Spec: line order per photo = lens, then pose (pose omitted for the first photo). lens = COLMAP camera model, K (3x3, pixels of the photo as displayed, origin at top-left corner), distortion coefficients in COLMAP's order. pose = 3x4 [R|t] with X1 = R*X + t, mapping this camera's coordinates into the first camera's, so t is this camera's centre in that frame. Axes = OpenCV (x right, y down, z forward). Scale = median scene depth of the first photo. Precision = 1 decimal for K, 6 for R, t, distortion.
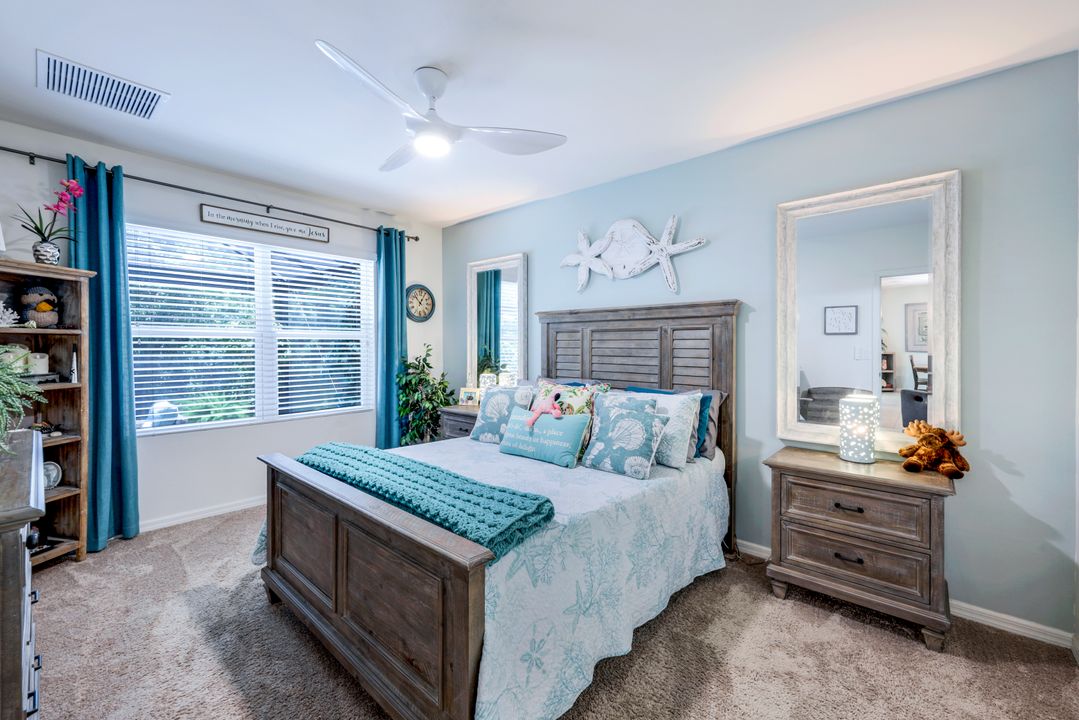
lens RADIAL K [[444.5, 0, 533.7], [0, 444.5, 352.7], [0, 0, 1]] dist [0.004082, 0.000021]
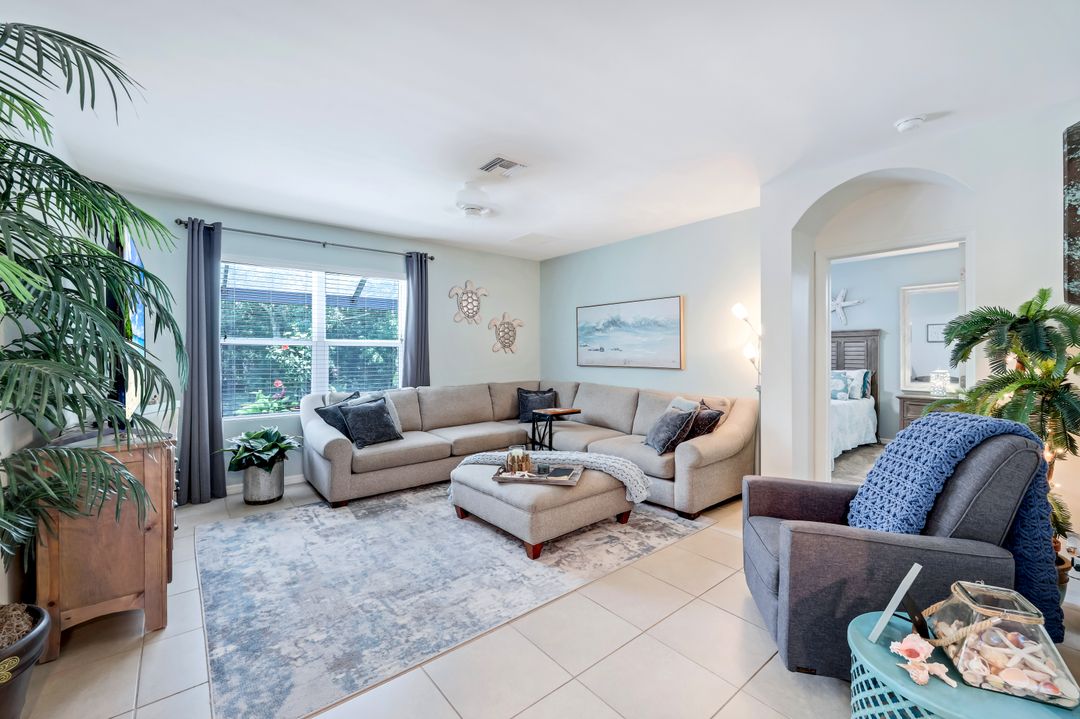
lens RADIAL K [[444.9, 0, 534.0], [0, 444.9, 349.8], [0, 0, 1]] dist [0.004082, 0.000021]
pose [[0.985268, -0.005997, -0.170913, -0.874134], [0.004483, 0.999947, -0.009245, -0.001779], [0.170960, 0.008343, 0.985243, -1.506004]]
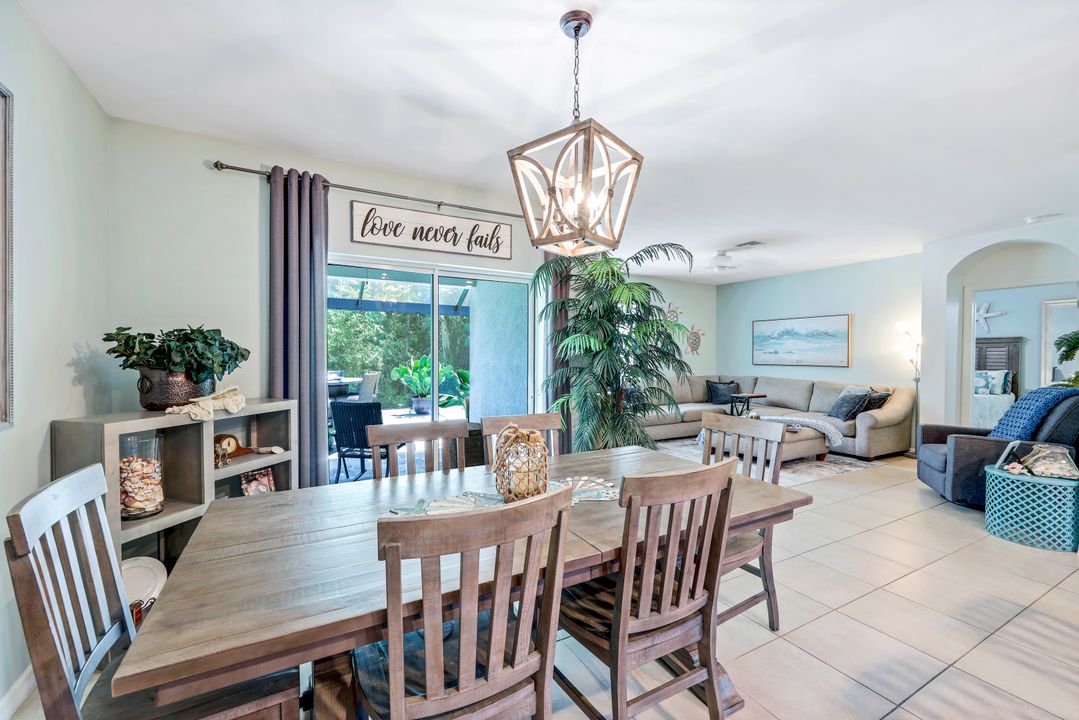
lens RADIAL K [[444.5, 0, 534.4], [0, 444.5, 359.6], [0, 0, 1]] dist [0.004082, 0.000021]
pose [[0.937526, 0.004099, -0.347892, -1.375362], [-0.001694, 0.999973, 0.007218, 0.006412], [0.347912, -0.006178, 0.937507, -2.584532]]
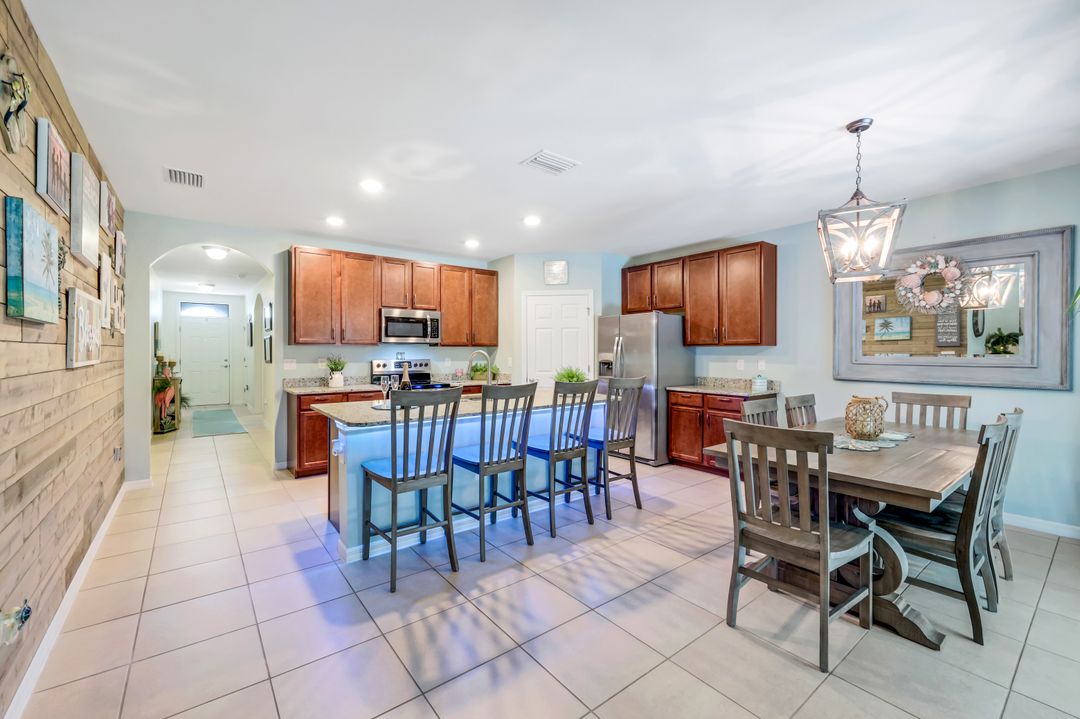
lens RADIAL K [[444.9, 0, 532.6], [0, 444.9, 354.1], [0, 0, 1]] dist [0.004082, 0.000021]
pose [[-0.978915, -0.007469, 0.204131, -1.055500], [-0.004542, 0.999880, 0.014803, -0.005413], [-0.204217, 0.013563, -0.978832, -0.812091]]
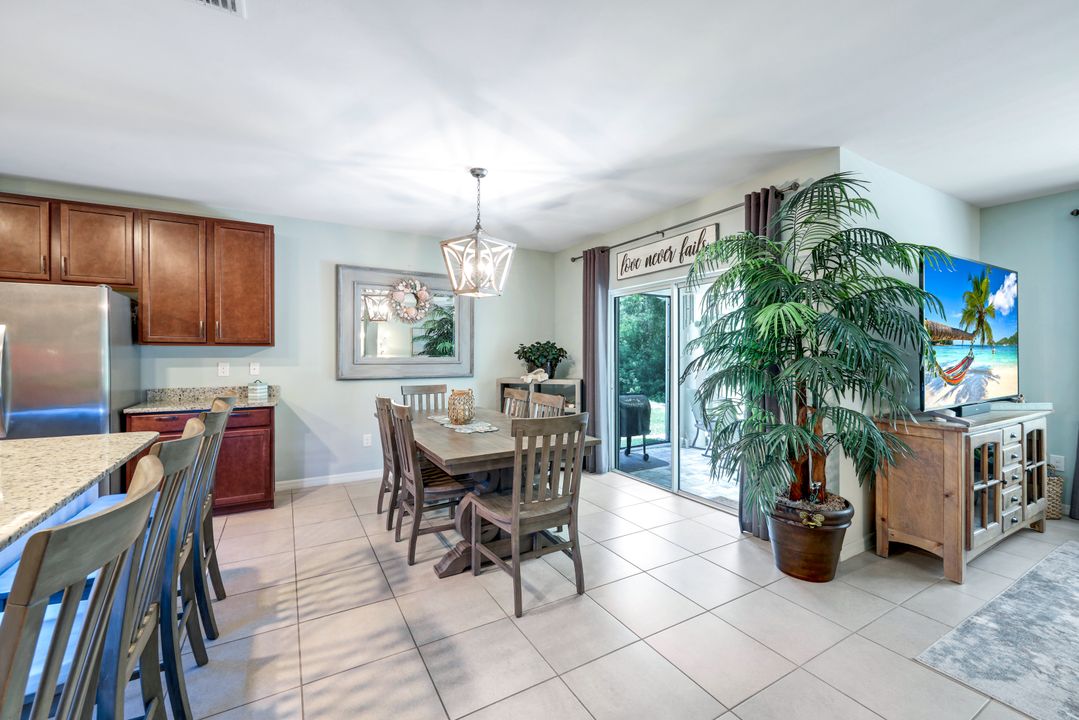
lens RADIAL K [[437.2, 0, 533.2], [0, 437.2, 353.1], [0, 0, 1]] dist [-0.001795, 0.000846]
pose [[-0.332793, -0.005434, -0.942984, -0.471334], [-0.008732, 0.999958, -0.002681, 0.002925], [0.942959, 0.007342, -0.332827, -1.377358]]
